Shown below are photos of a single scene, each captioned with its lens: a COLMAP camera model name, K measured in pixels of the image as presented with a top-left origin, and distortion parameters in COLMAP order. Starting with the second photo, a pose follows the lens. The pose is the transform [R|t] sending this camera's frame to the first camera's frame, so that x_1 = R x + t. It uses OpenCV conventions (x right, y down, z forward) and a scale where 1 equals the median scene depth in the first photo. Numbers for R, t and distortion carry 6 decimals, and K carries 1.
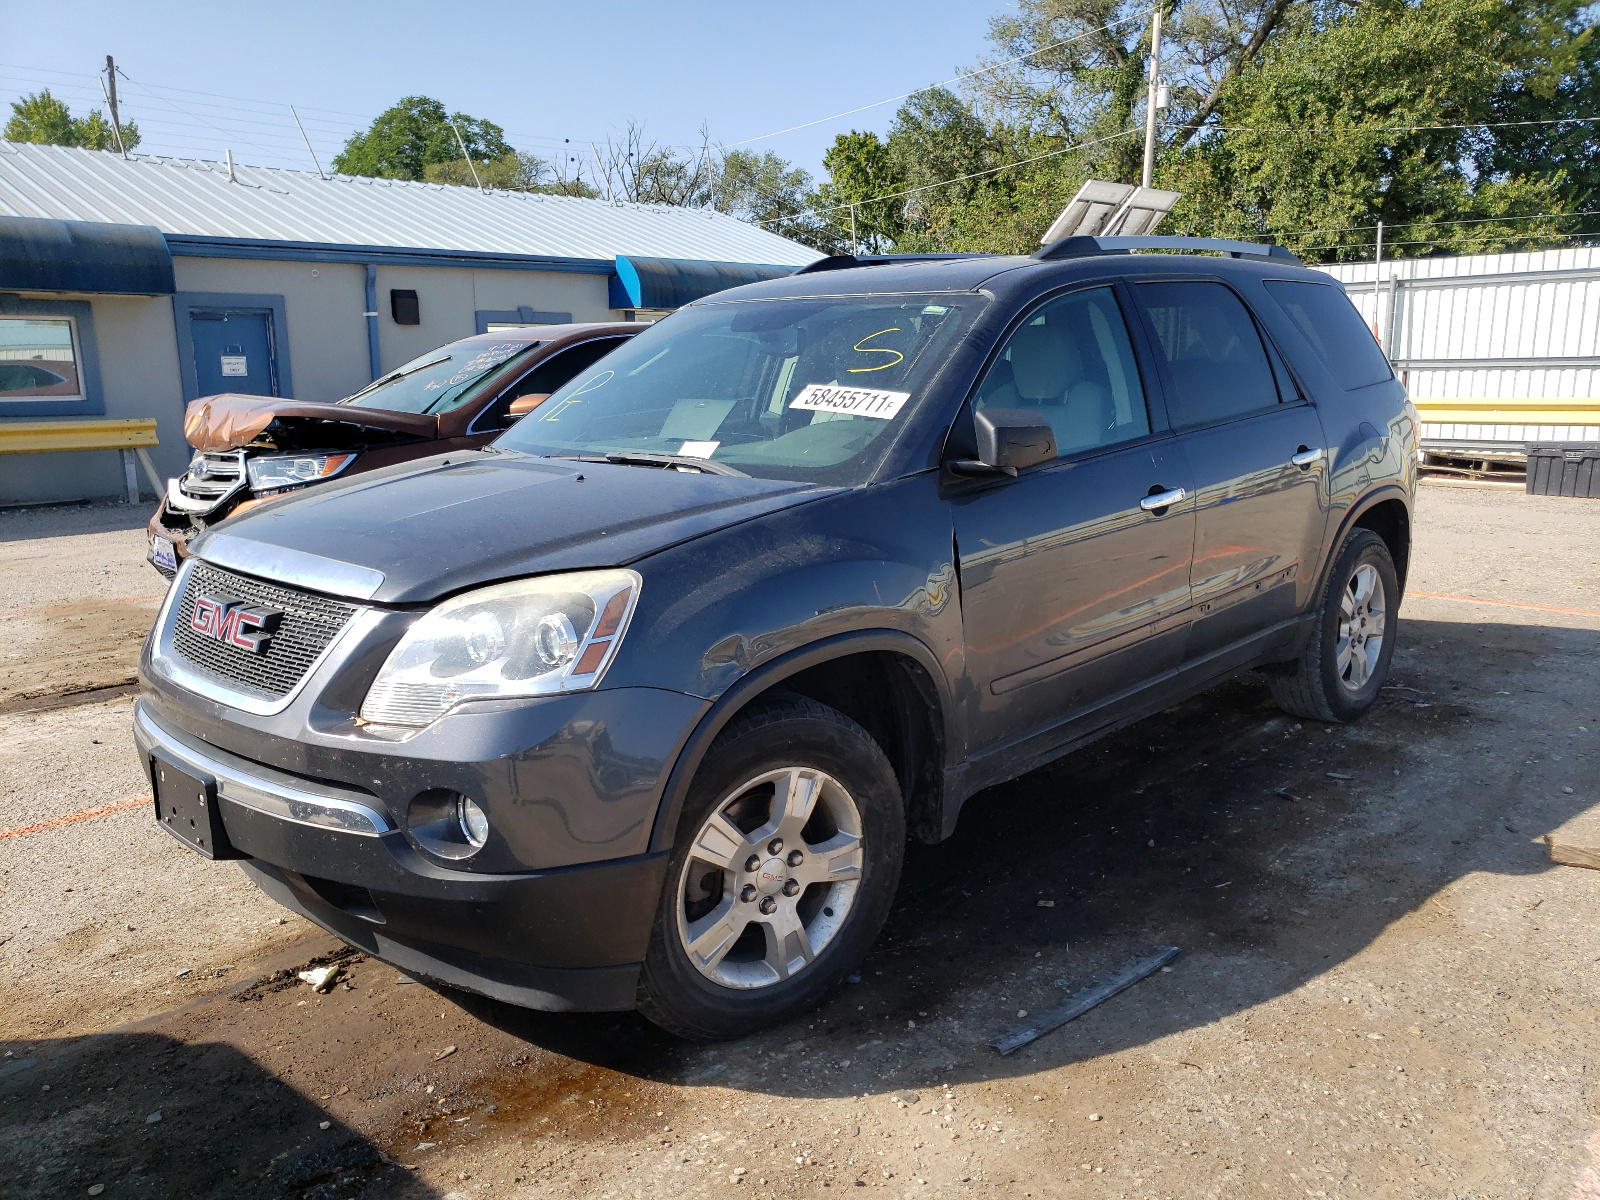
lens RADIAL K [[1233.5, 0, 794.1], [0, 1233.5, 604.1], [0, 0, 1]] dist [-0.010030, 0.014878]
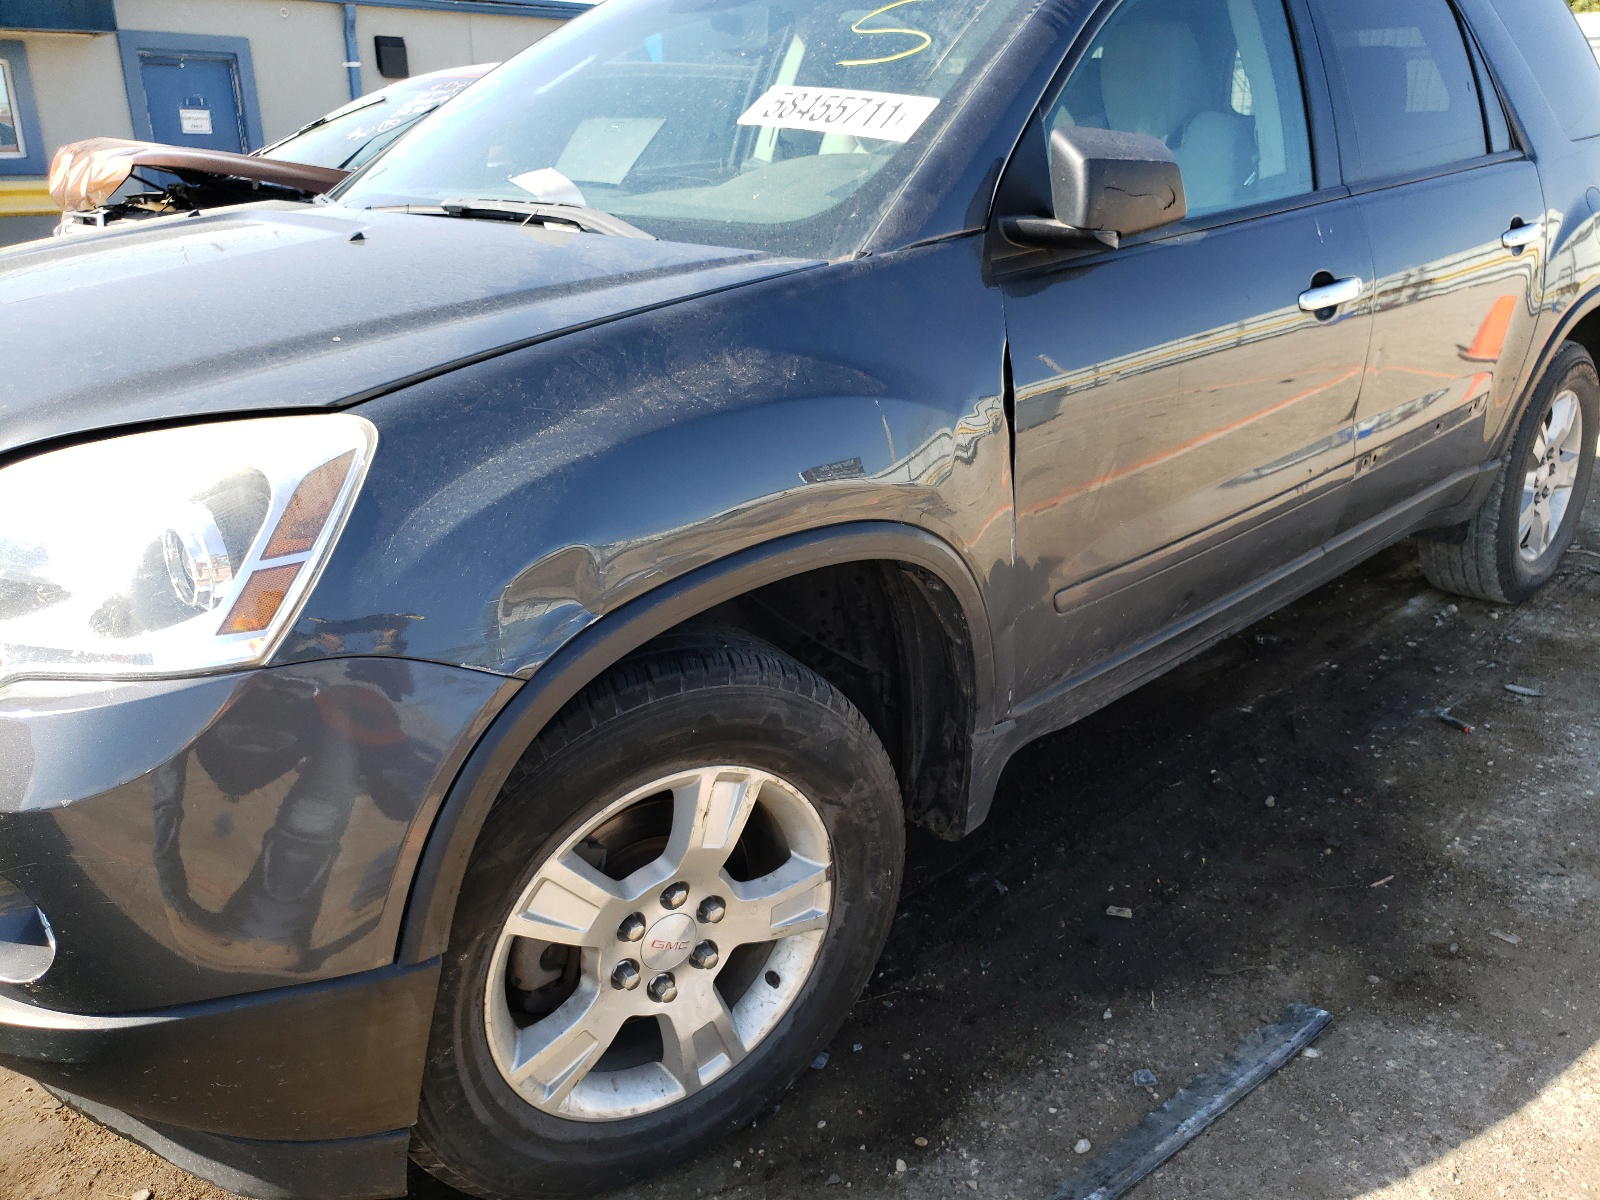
lens RADIAL K [[1233.5, 0, 814.7], [0, 1233.5, 598.4], [0, 0, 1]] dist [-0.010030, 0.014878]
pose [[0.999650, 0.021708, -0.015120, 0.049804], [-0.018997, 0.986810, 0.160767, -0.031028], [0.018410, -0.160423, 0.986877, 0.396582]]
